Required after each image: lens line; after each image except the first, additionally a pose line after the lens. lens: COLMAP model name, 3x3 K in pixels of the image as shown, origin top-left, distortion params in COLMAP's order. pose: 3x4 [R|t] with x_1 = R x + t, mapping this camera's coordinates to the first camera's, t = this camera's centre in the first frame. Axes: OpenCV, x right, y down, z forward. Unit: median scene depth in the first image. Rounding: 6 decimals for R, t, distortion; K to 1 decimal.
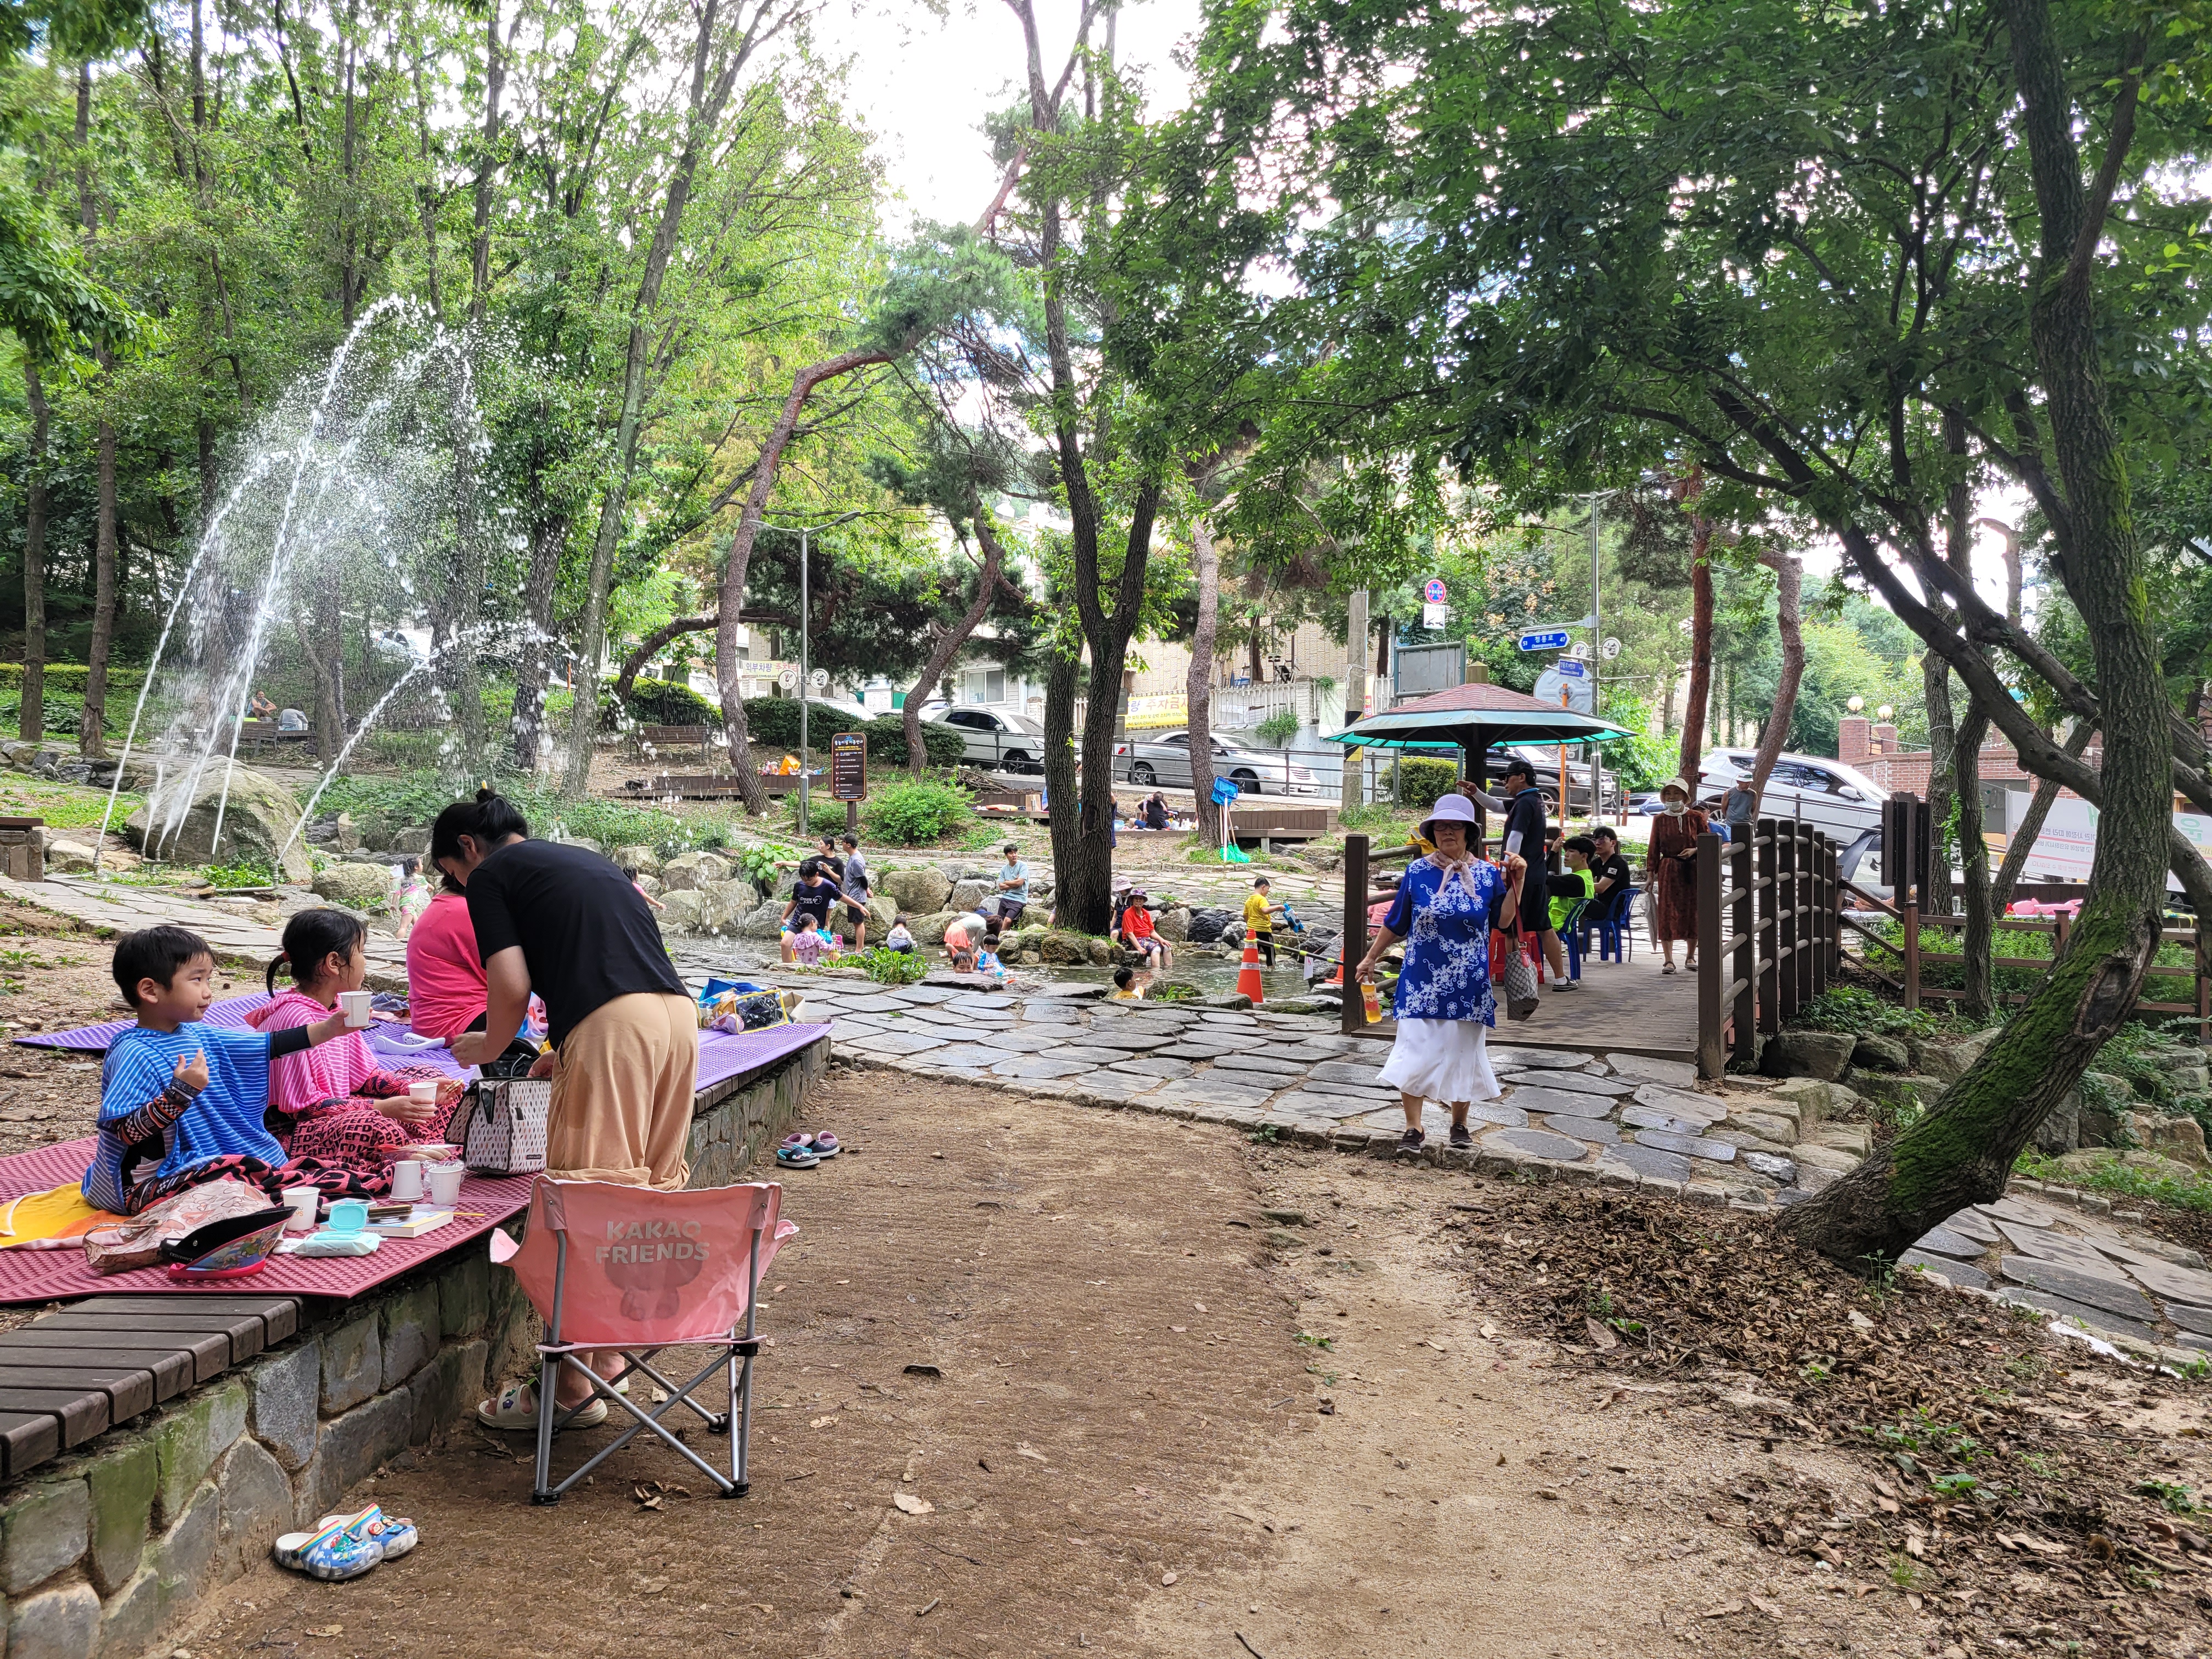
lens RADIAL K [[1608.8, 0, 1097.5], [0, 1608.8, 863.4], [0, 0, 1]] dist [0.042665, -0.009370]
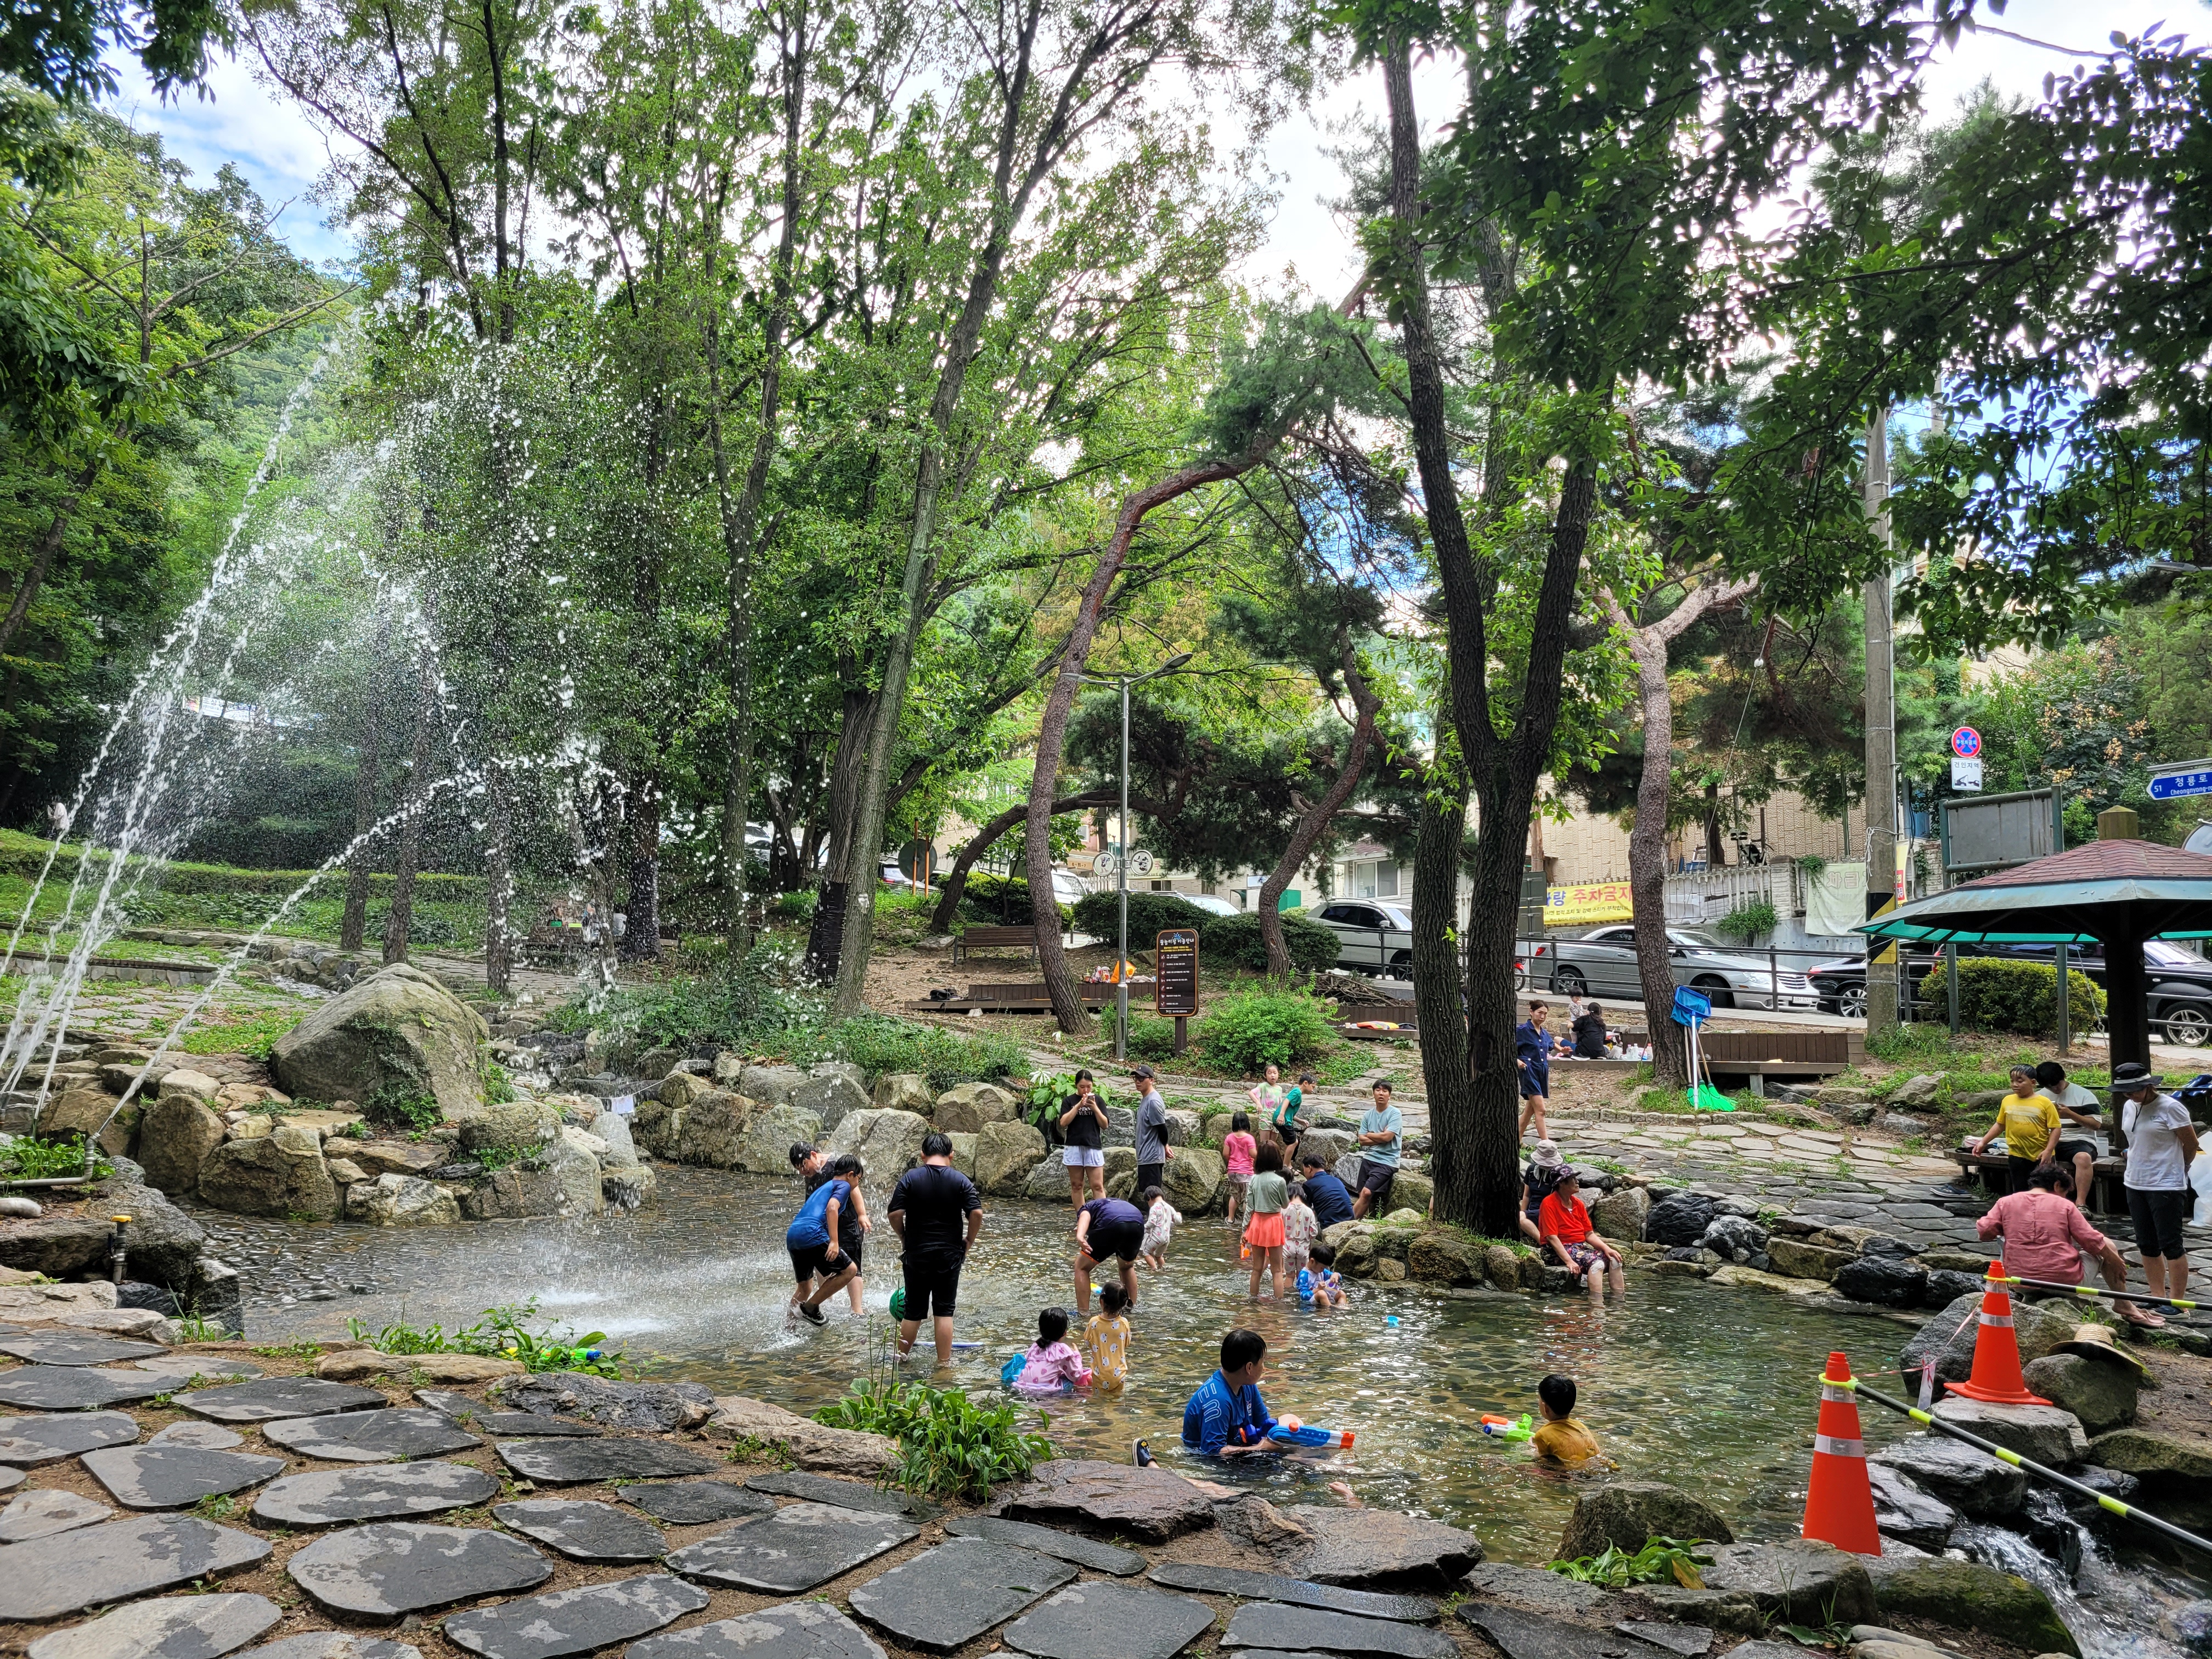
lens RADIAL K [[1608.8, 0, 1097.5], [0, 1608.8, 863.4], [0, 0, 1]] dist [0.042665, -0.009370]
pose [[0.967176, -0.020103, -0.253311, 0.007017], [-0.012190, 0.992047, -0.125273, -0.012444], [0.253815, 0.124249, 0.959239, 0.203689]]
